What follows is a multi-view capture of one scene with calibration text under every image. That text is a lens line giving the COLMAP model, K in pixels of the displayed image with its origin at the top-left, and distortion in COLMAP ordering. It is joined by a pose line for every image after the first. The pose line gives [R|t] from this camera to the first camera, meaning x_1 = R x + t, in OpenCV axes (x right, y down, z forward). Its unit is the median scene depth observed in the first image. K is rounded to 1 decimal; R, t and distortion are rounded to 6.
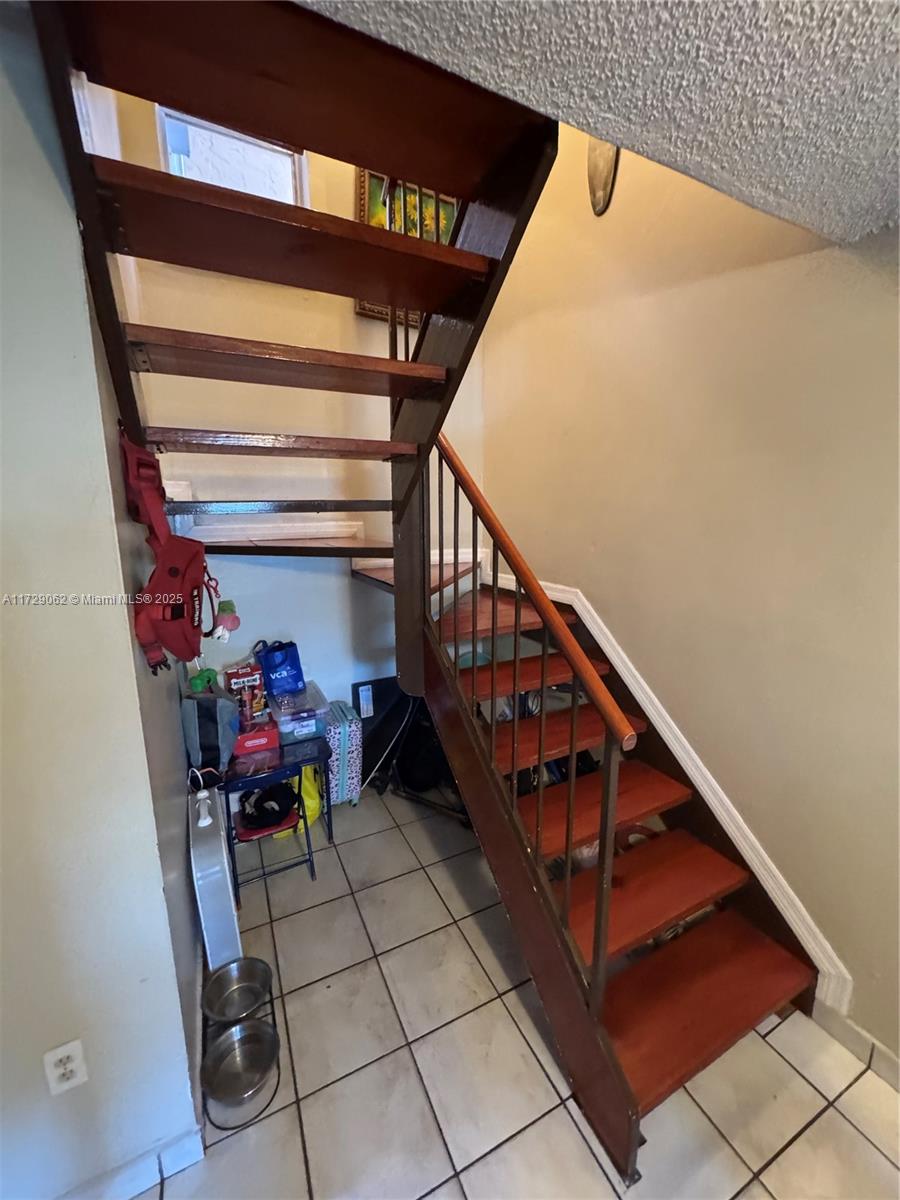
lens RADIAL K [[478.7, 0, 451.4], [0, 478.7, 602.3], [0, 0, 1]] dist [-0.004111, 0.000476]
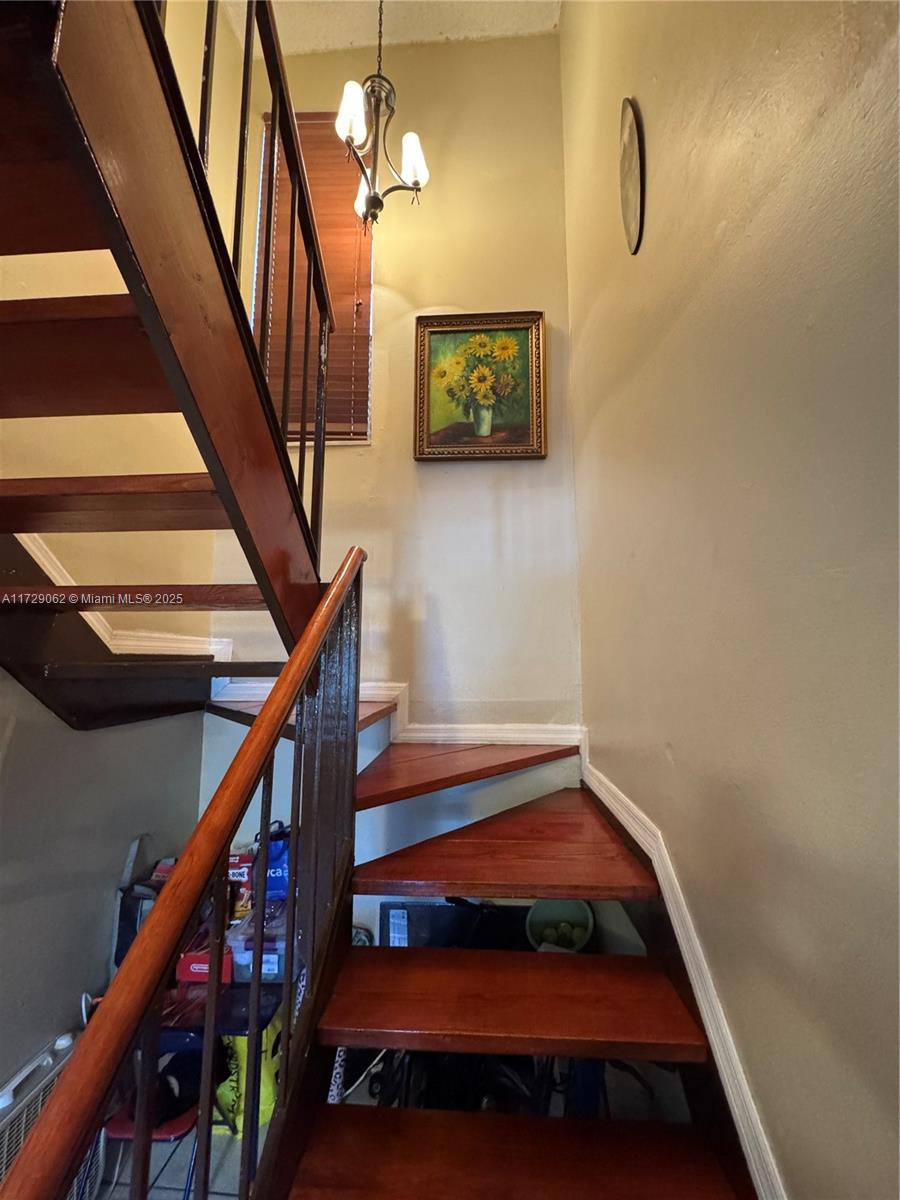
lens RADIAL K [[478.7, 0, 451.7], [0, 478.7, 601.2], [0, 0, 1]] dist [-0.004111, 0.000476]
pose [[0.863869, -0.051843, -0.501041, 0.343604], [-0.104865, 0.954387, -0.279552, -0.095874], [0.492680, 0.294038, 0.819029, 0.385446]]
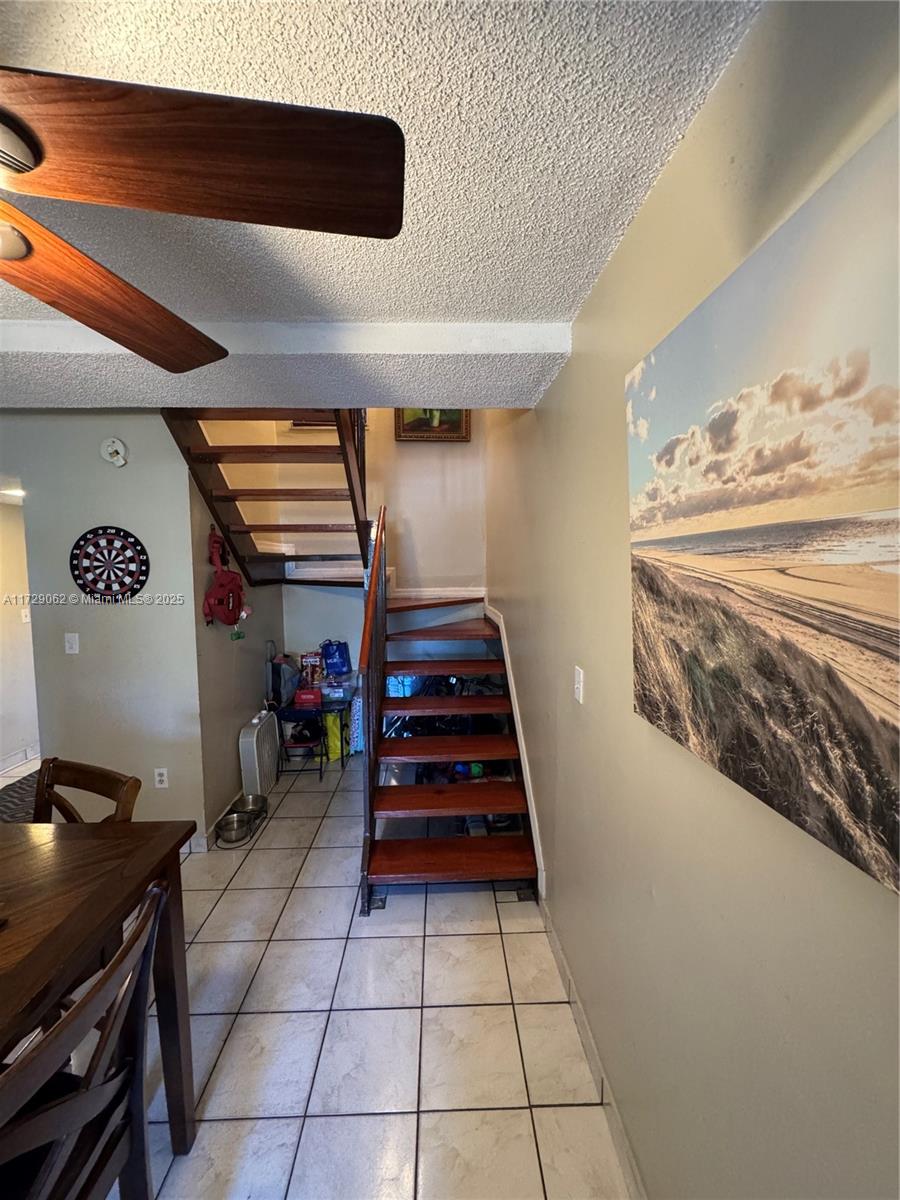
lens RADIAL K [[478.7, 0, 451.9], [0, 478.7, 604.2], [0, 0, 1]] dist [-0.004111, 0.000476]
pose [[0.911642, 0.040252, -0.409010, 0.707866], [-0.079582, 0.993646, -0.079593, 0.062743], [0.403207, 0.105110, 0.909052, -0.345378]]
